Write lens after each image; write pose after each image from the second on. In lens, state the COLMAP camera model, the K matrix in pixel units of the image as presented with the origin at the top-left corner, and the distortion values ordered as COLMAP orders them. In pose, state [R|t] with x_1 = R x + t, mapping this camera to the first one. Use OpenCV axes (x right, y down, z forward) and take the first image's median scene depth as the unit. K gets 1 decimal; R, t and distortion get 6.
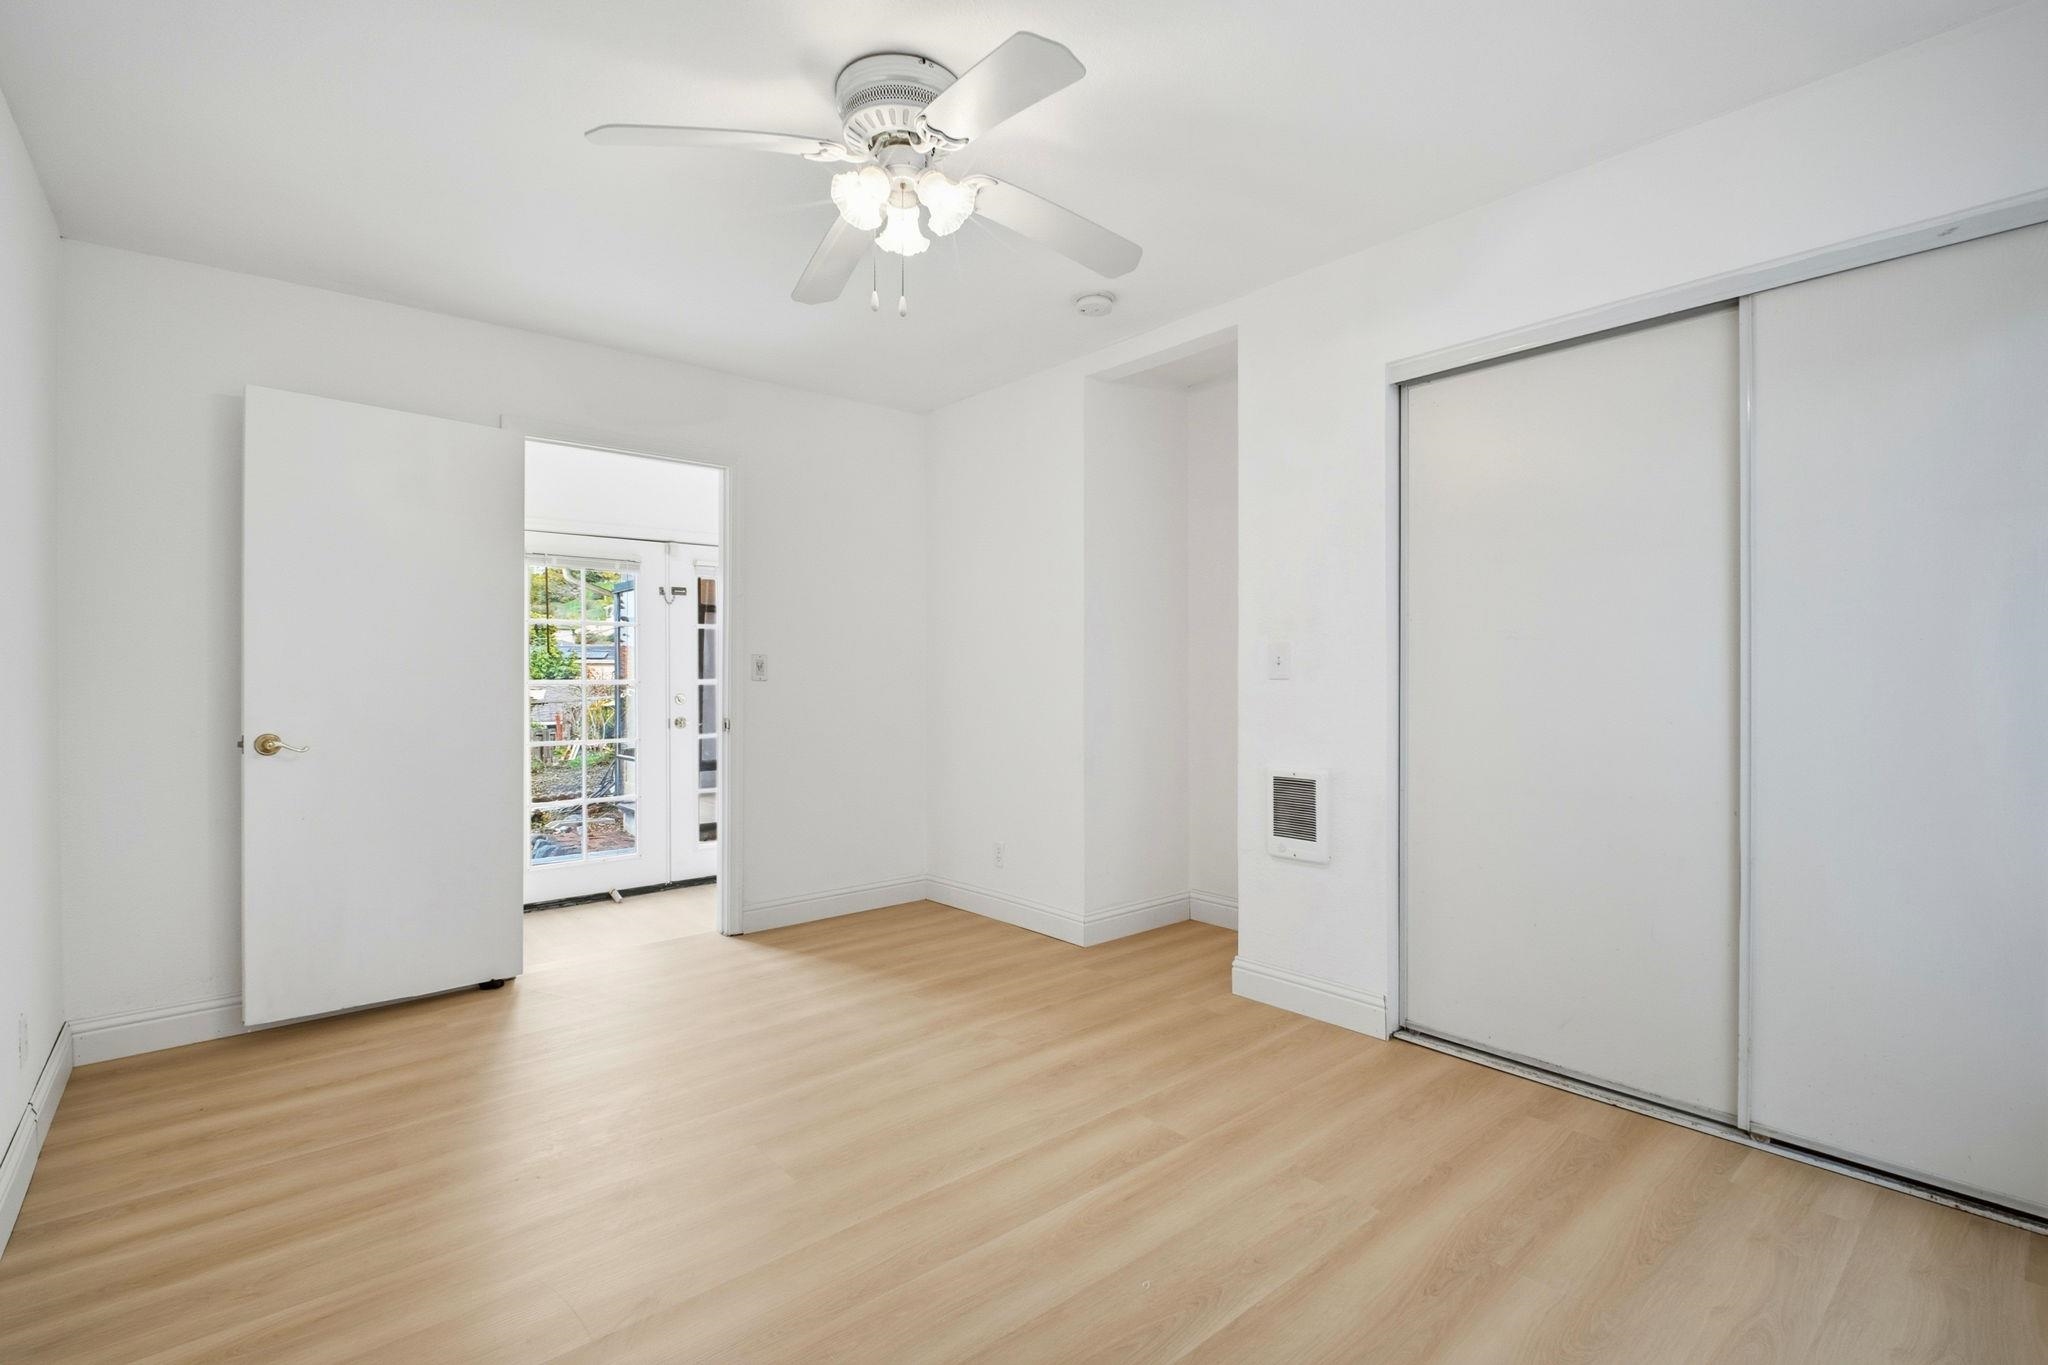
lens RADIAL K [[932.6, 0, 1035.5], [0, 932.6, 682.9], [0, 0, 1]] dist [-0.014616, -0.001127]
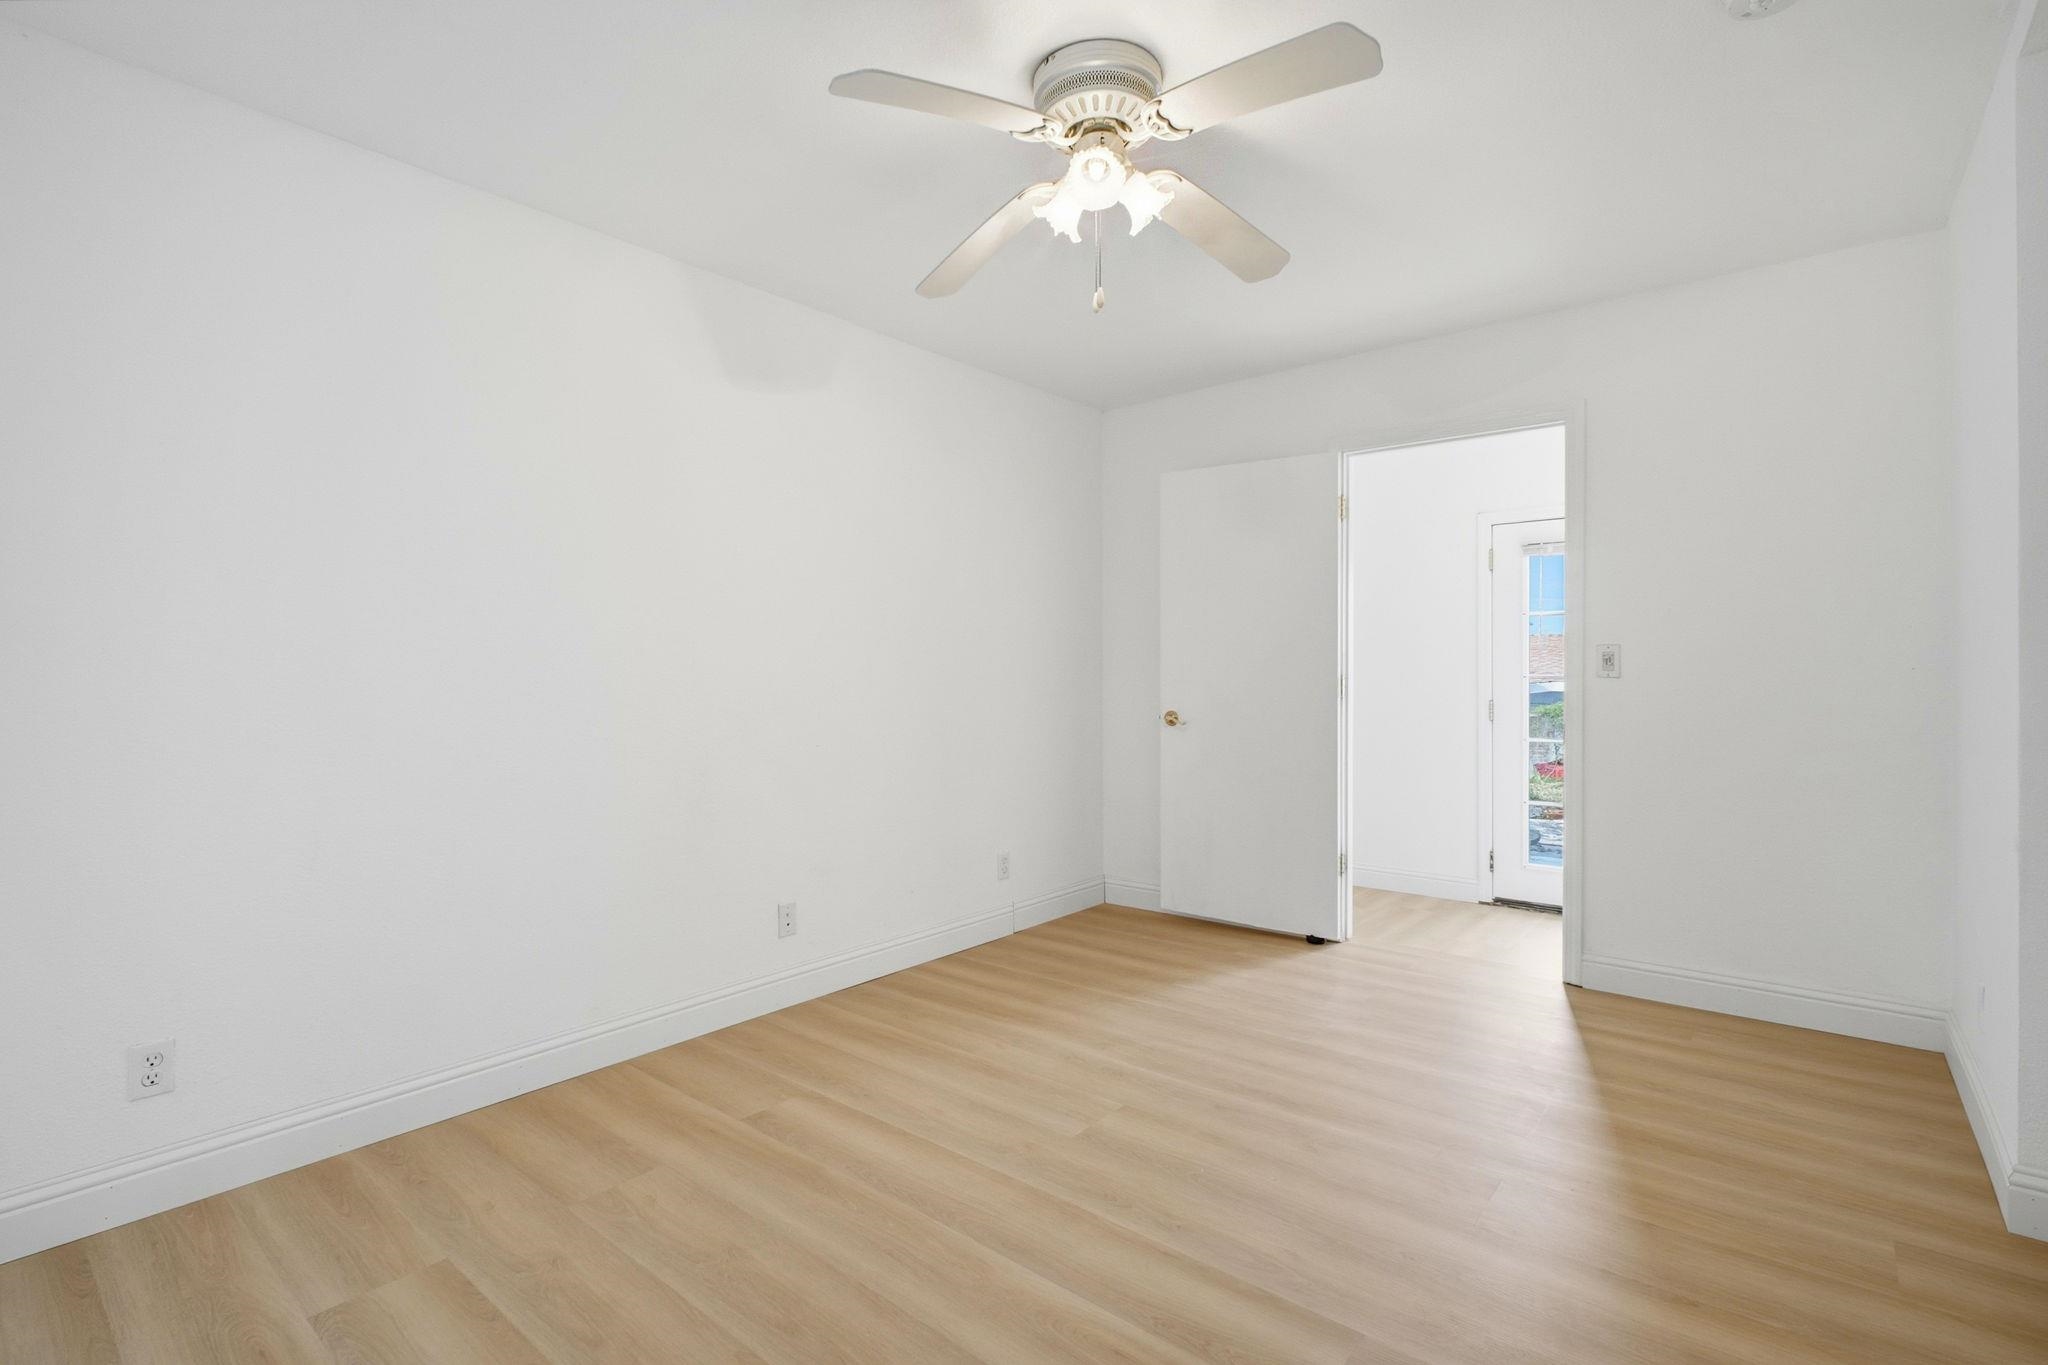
lens RADIAL K [[932.6, 0, 1035.5], [0, 932.6, 682.9], [0, 0, 1]] dist [-0.014616, -0.001127]
pose [[0.170740, 0.020199, -0.985109, 0.559345], [-0.006117, 0.999792, 0.019440, -0.015253], [0.985297, 0.002707, 0.170828, 0.531227]]
